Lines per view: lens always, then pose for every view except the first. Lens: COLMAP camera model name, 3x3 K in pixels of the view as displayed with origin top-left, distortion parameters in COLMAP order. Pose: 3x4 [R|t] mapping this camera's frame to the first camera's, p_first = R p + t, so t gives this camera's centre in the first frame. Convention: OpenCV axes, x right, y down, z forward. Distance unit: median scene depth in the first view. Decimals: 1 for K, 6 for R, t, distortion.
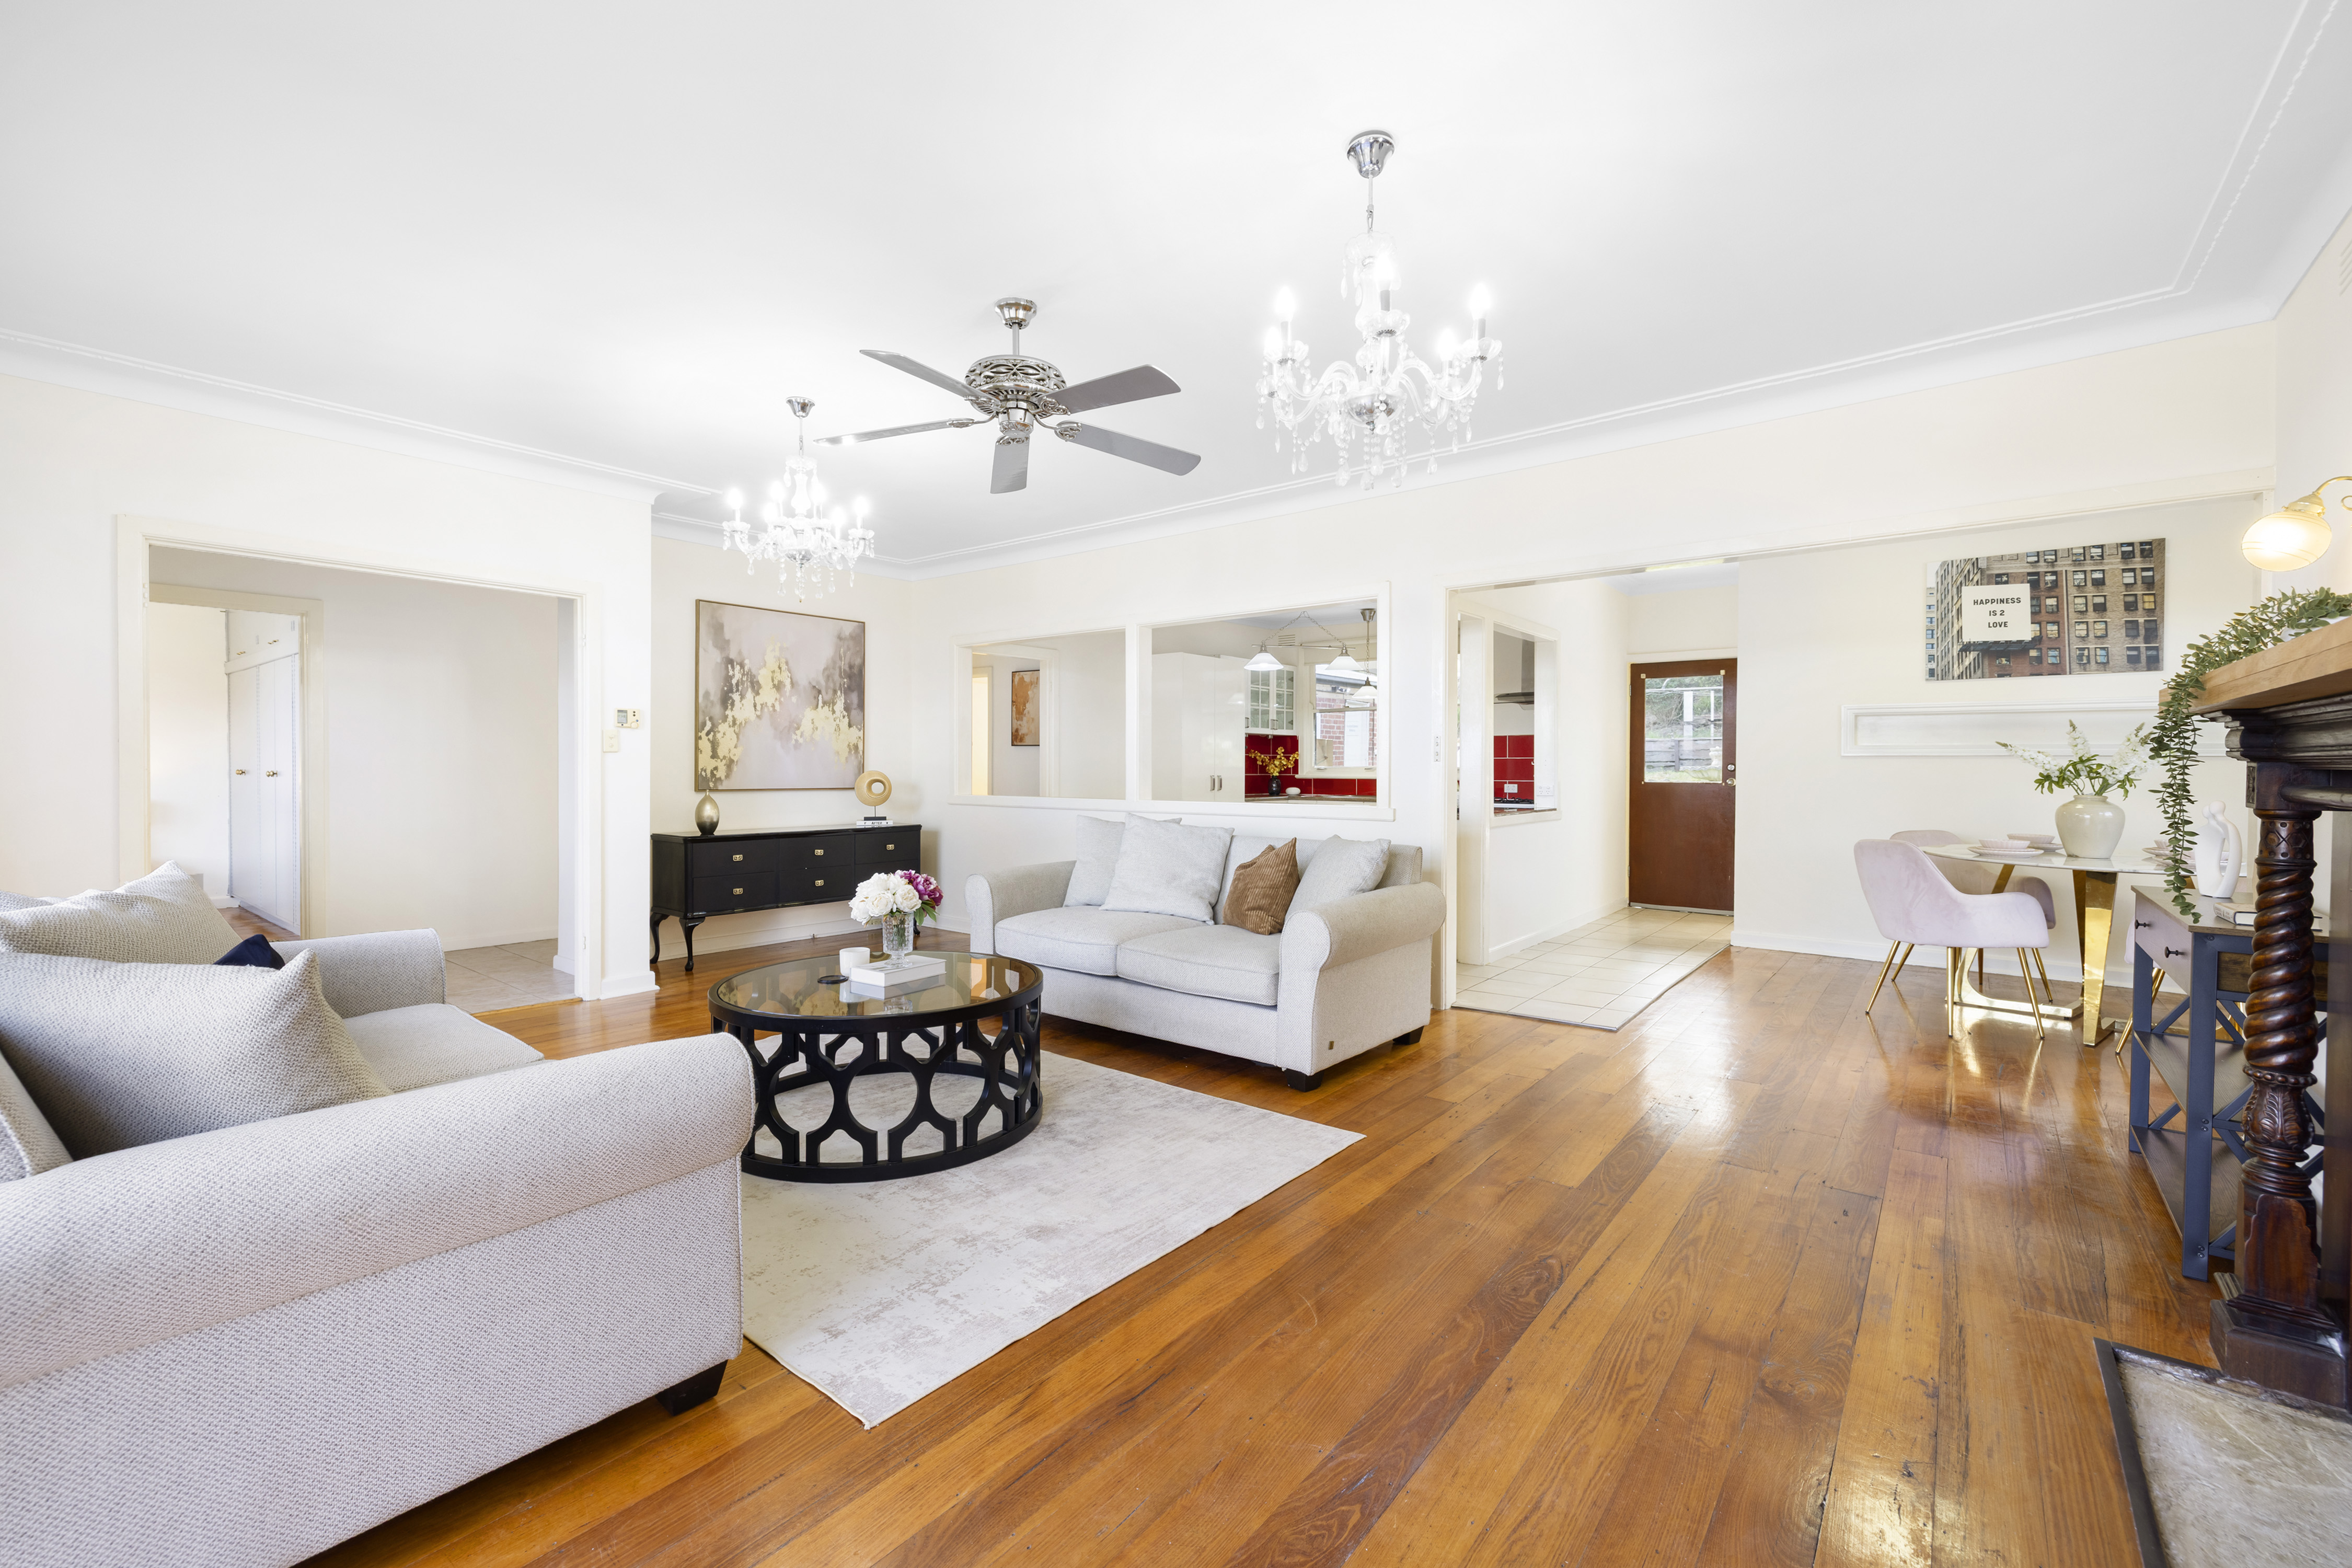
lens RADIAL K [[1014.4, 0, 1184.5], [0, 1014.4, 779.3], [0, 0, 1]] dist [0.002149, -0.000091]
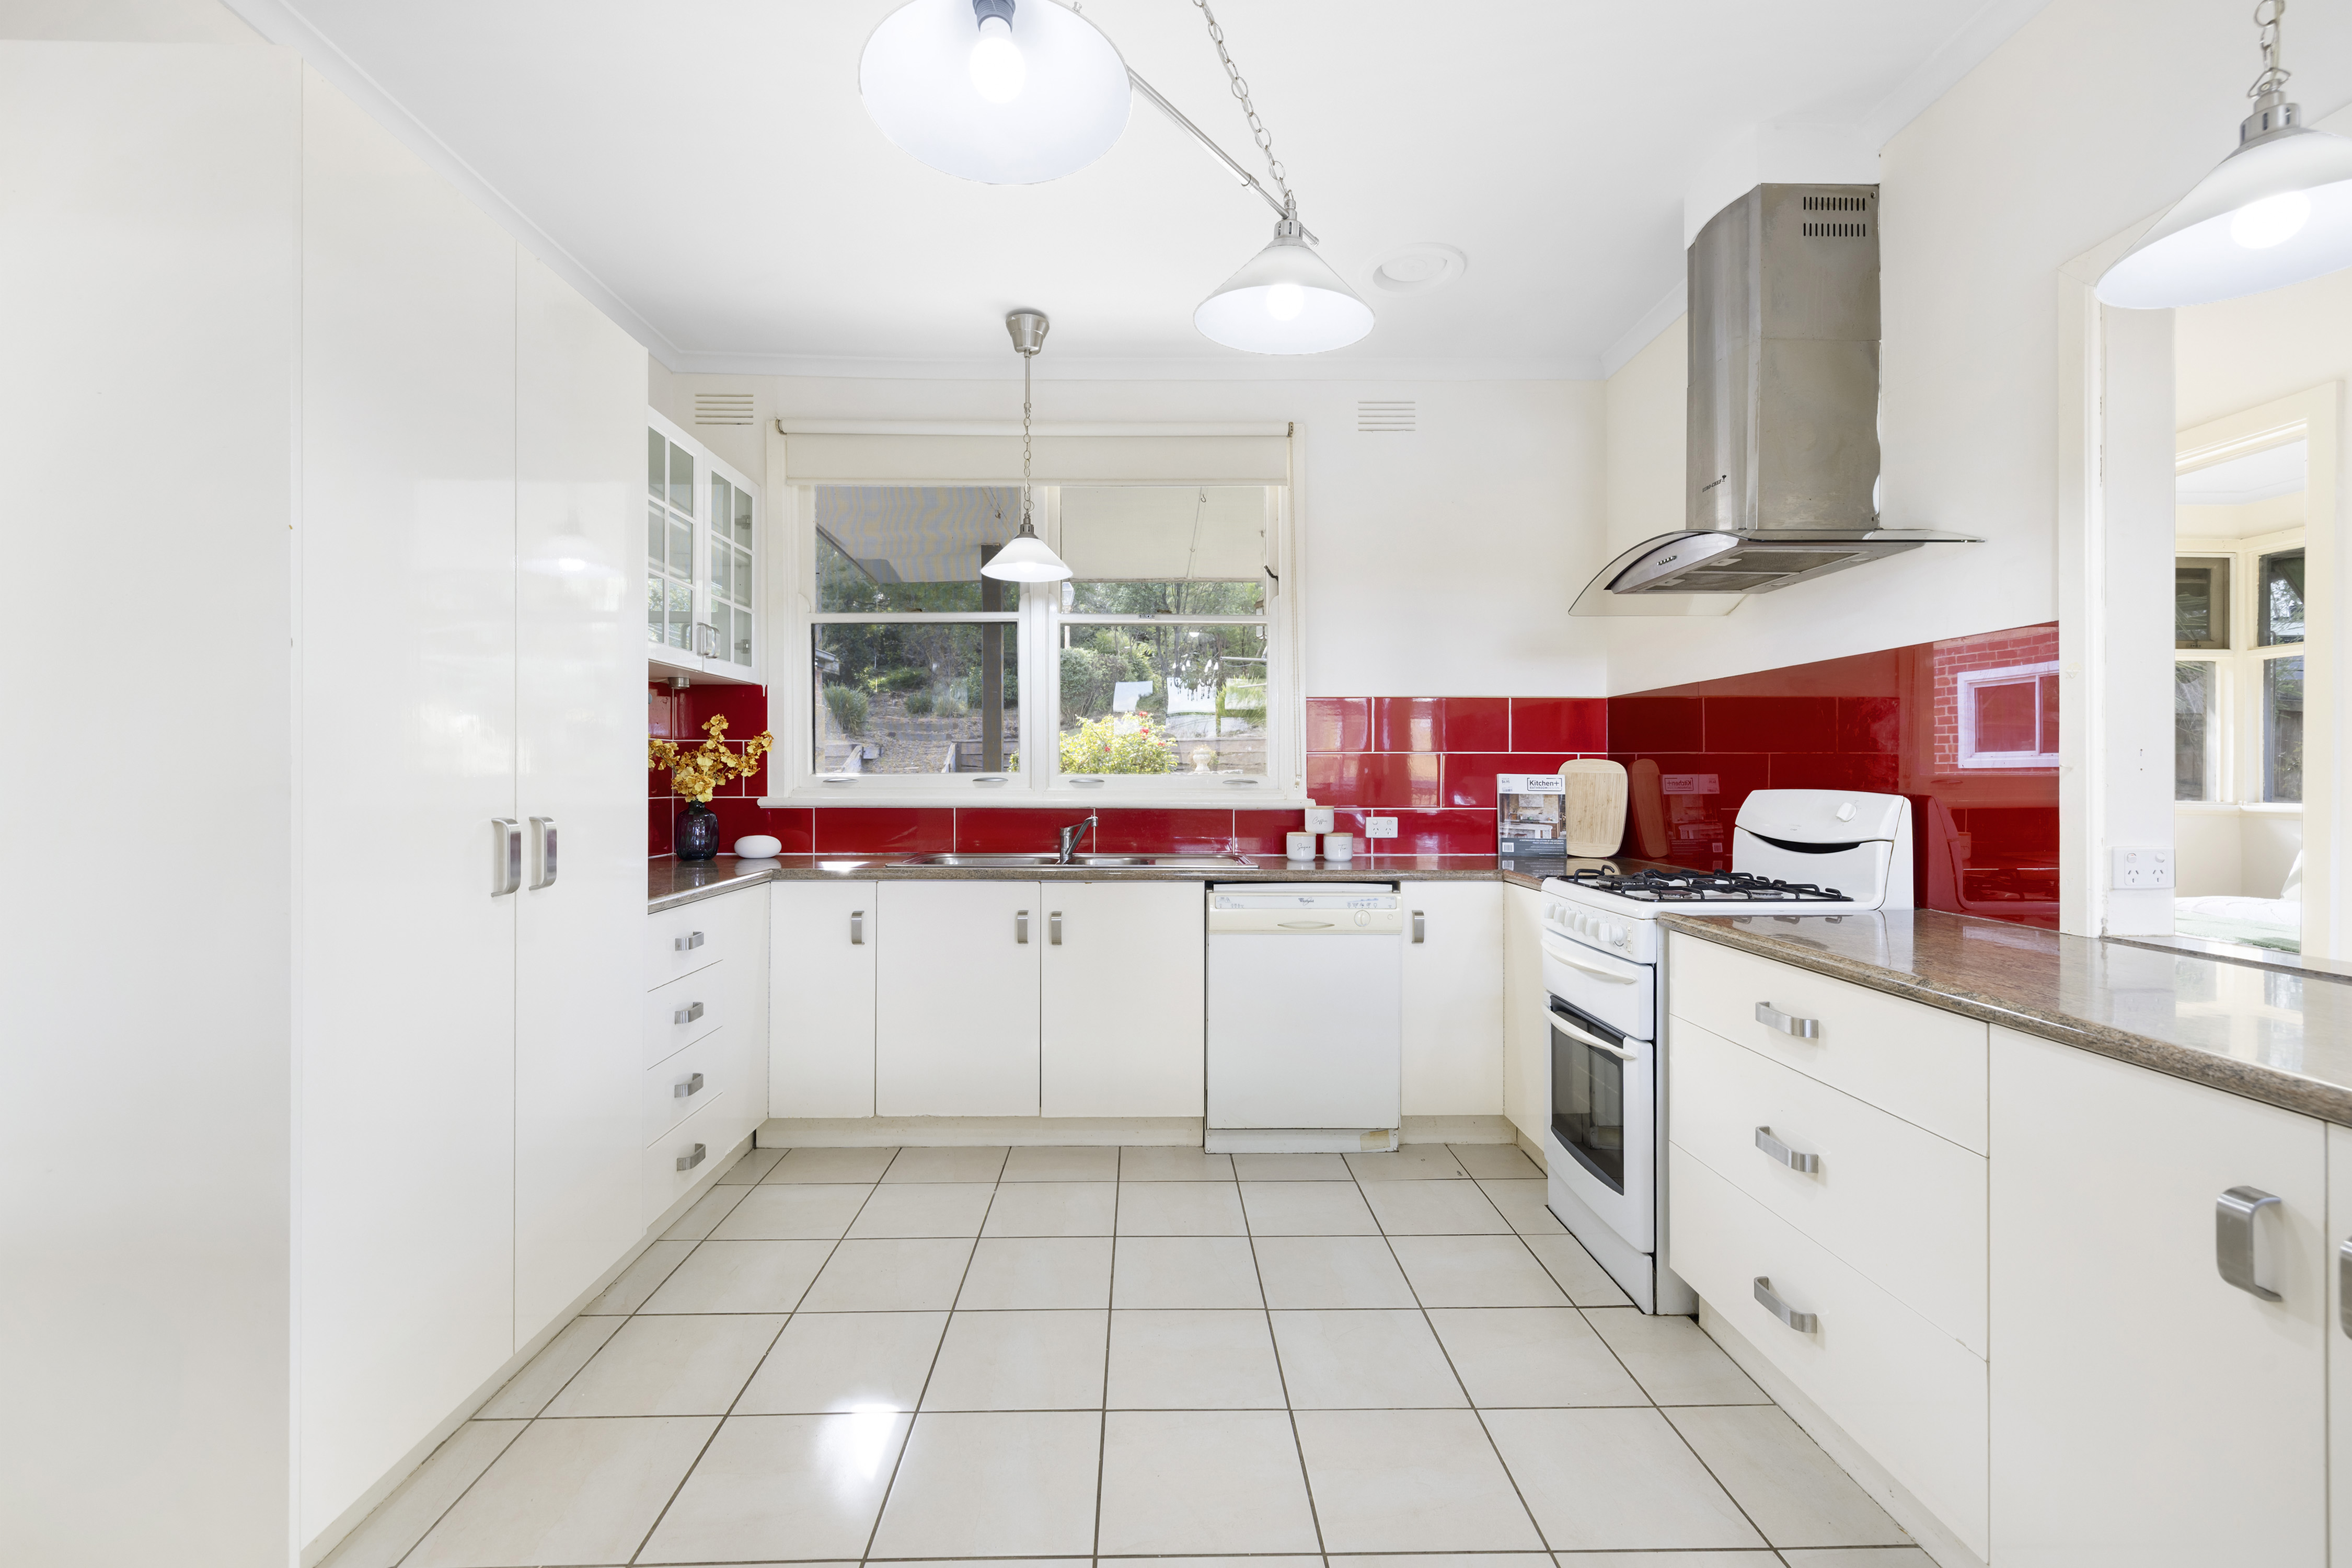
lens RADIAL K [[1014.4, 0, 1169.2], [0, 1014.4, 777.1], [0, 0, 1]] dist [0.002149, -0.000091]
pose [[0.779080, 0.000200, 0.626925, 0.002048], [0.004983, 0.999966, -0.006512, -0.008725], [-0.626905, 0.008197, 0.779052, 0.649152]]
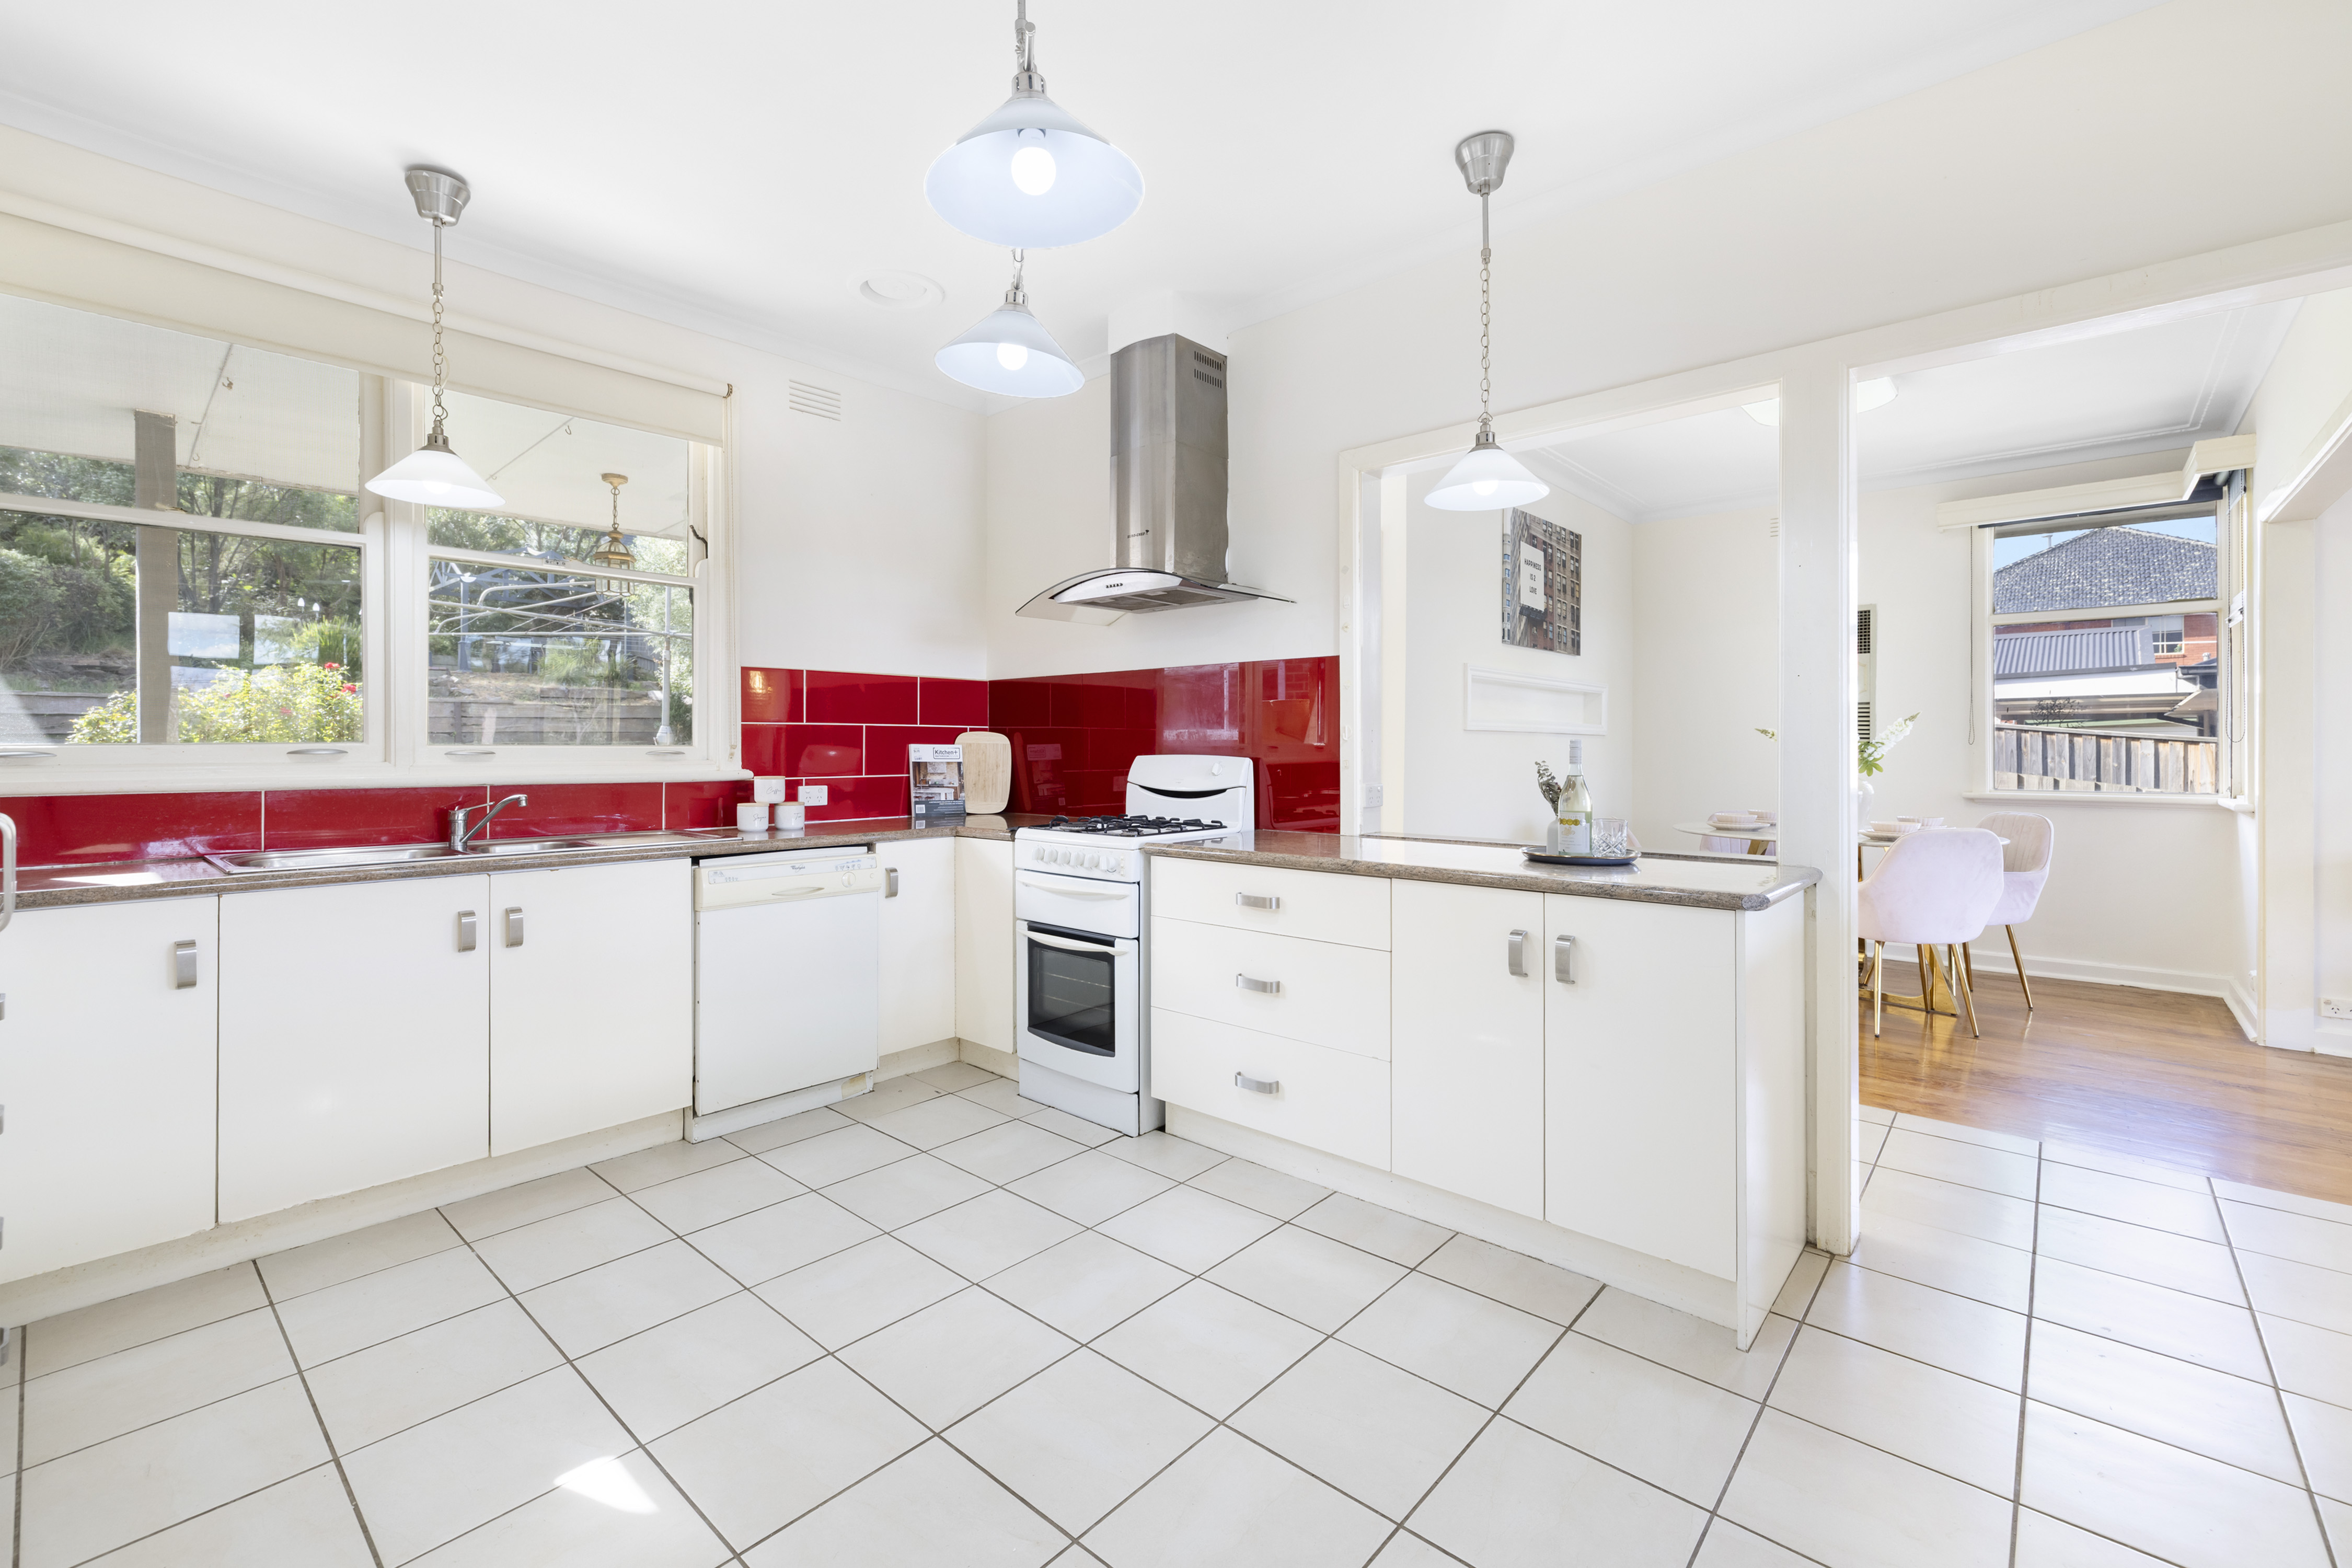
lens RADIAL K [[1014.4, 0, 1202.9], [0, 1014.4, 747.6], [0, 0, 1]] dist [0.002149, -0.000091]
pose [[0.053204, -0.000531, 0.998584, -0.079665], [0.011398, 0.999935, -0.000076, -0.008889], [-0.998519, 0.011386, 0.053206, 0.719102]]
